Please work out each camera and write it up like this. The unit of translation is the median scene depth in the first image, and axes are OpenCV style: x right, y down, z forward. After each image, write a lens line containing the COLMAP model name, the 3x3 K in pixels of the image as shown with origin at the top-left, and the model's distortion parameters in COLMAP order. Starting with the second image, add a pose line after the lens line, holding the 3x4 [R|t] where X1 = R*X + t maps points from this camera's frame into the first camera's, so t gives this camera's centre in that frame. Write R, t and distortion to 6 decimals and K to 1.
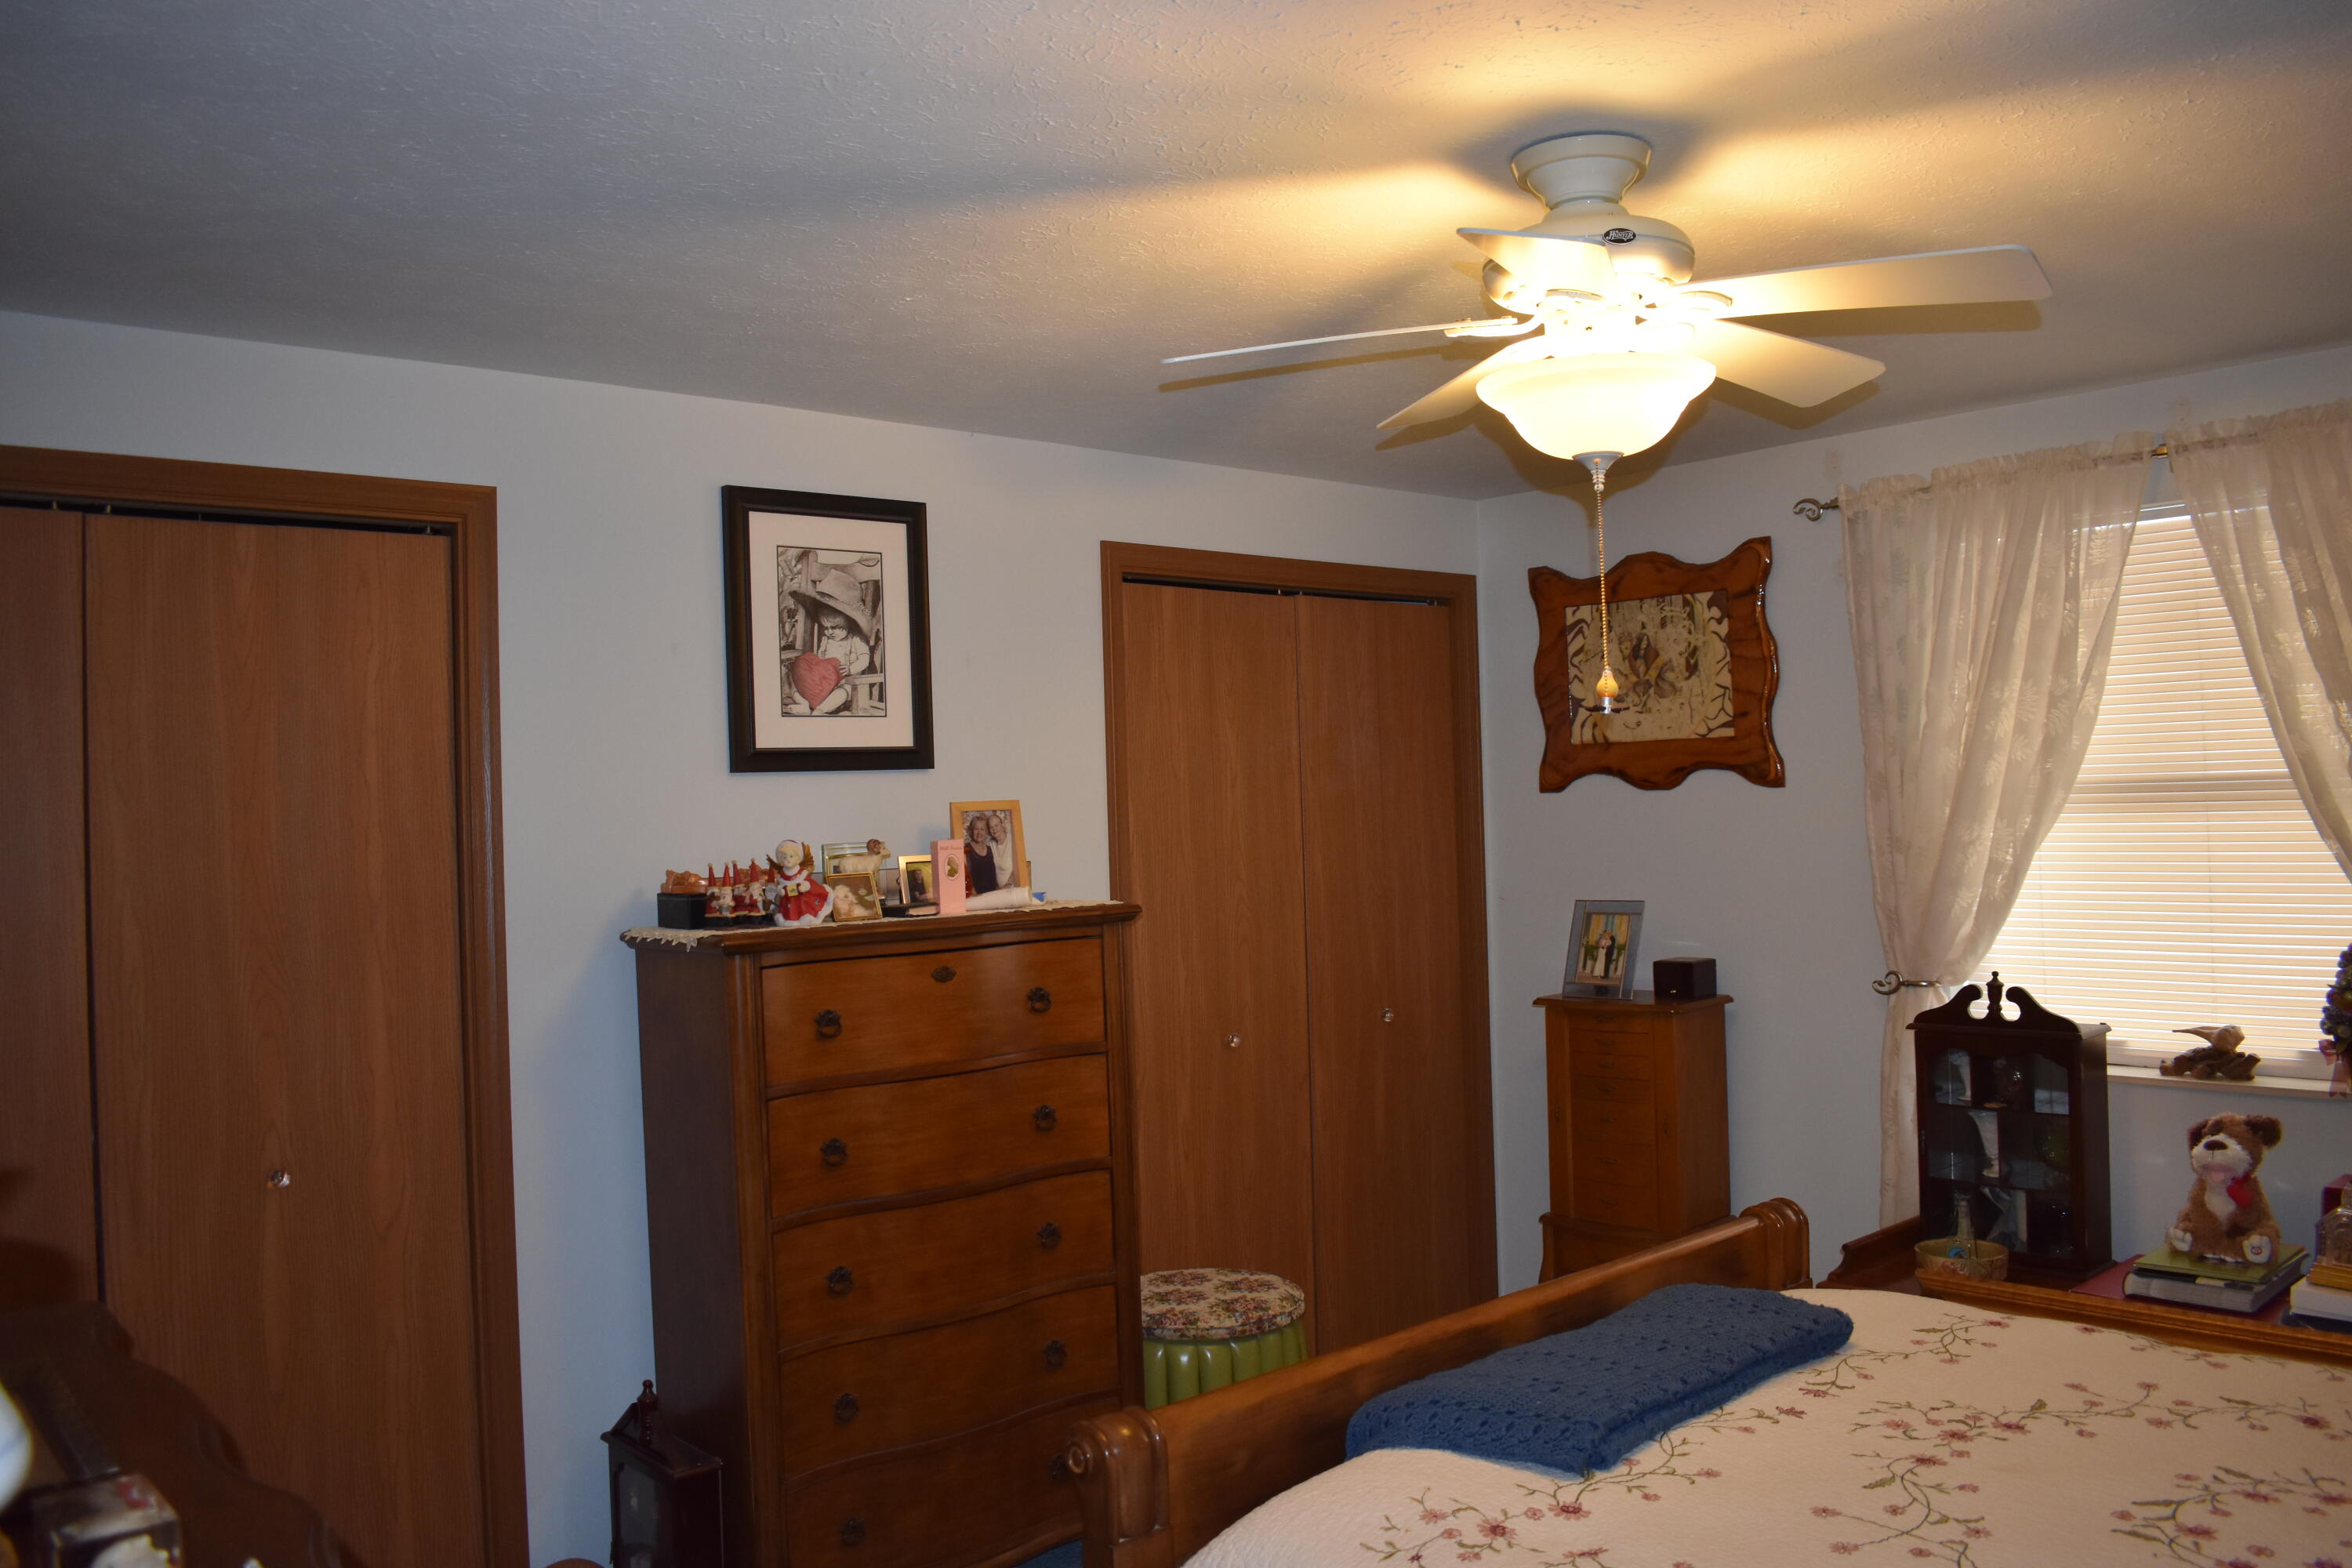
lens RADIAL K [[1830.6, 0, 1176.0], [0, 1830.6, 784.0], [0, 0, 1]] dist [-0.091970, 0.014188]
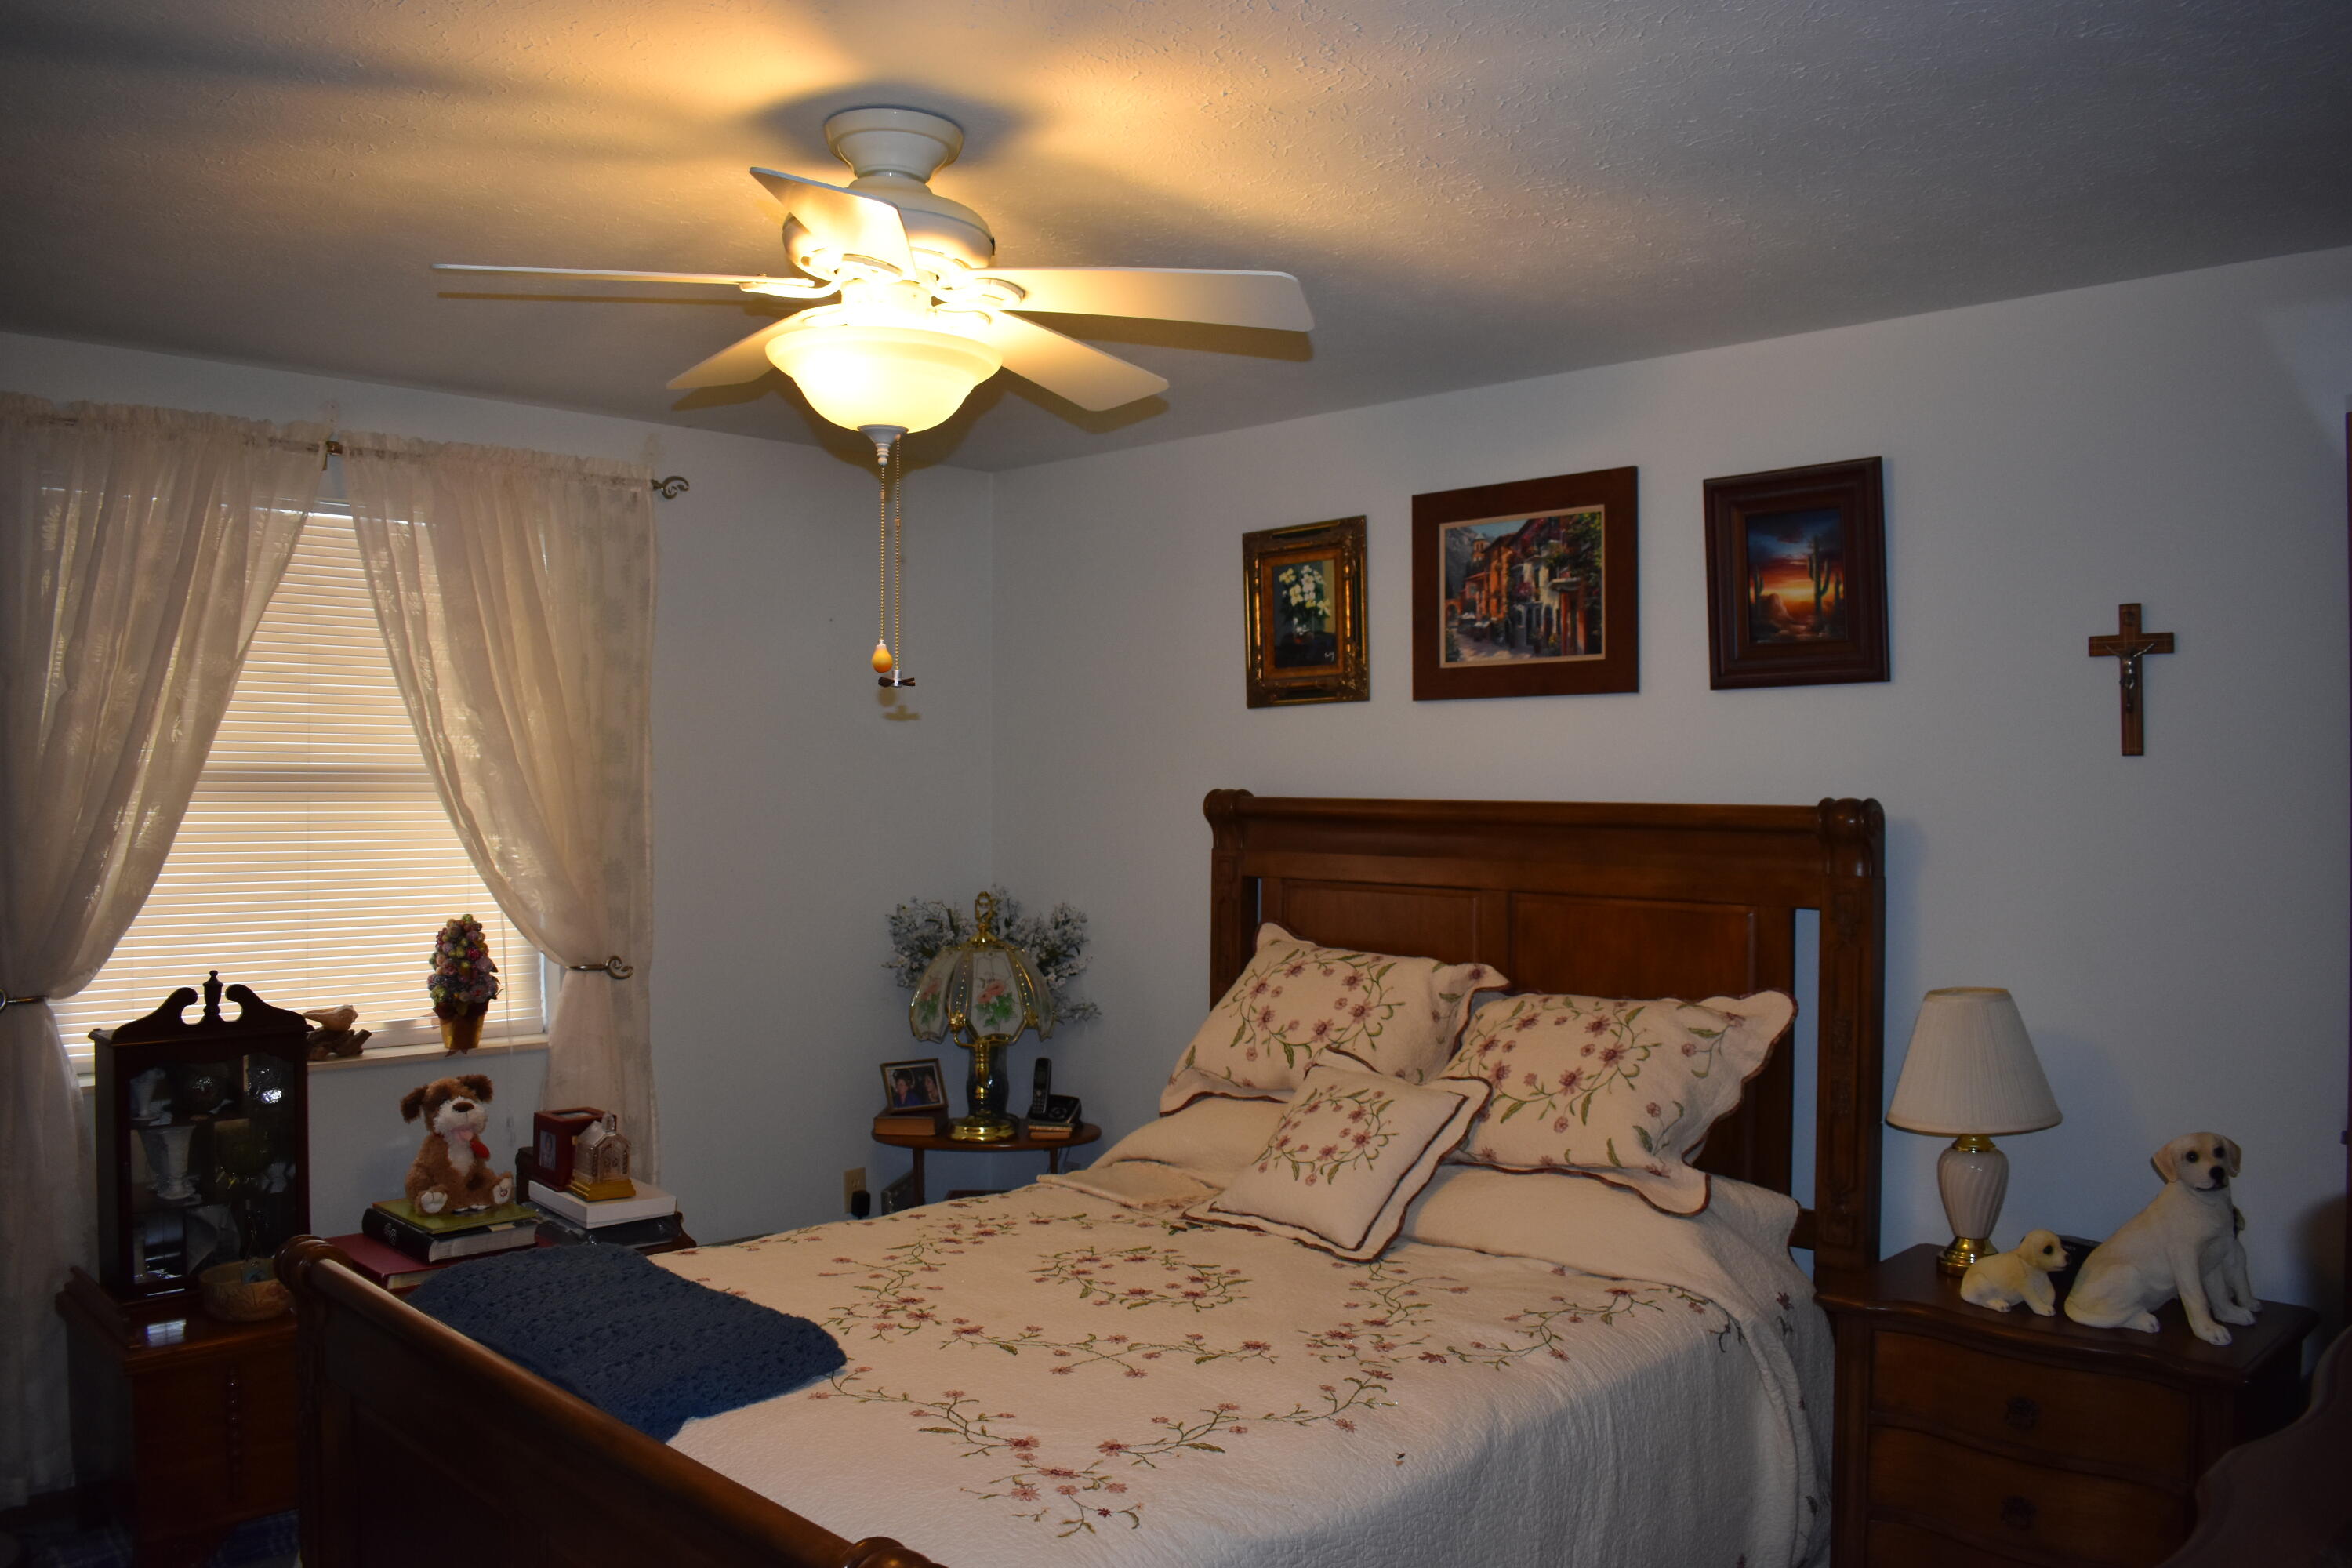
lens RADIAL K [[1830.6, 0, 1176.0], [0, 1830.6, 784.0], [0, 0, 1]] dist [-0.091970, 0.014188]
pose [[-0.052012, 0.026216, 0.998302, -0.514702], [-0.015738, 0.999510, -0.027067, 0.027190], [-0.998522, -0.017119, -0.051574, 0.587529]]
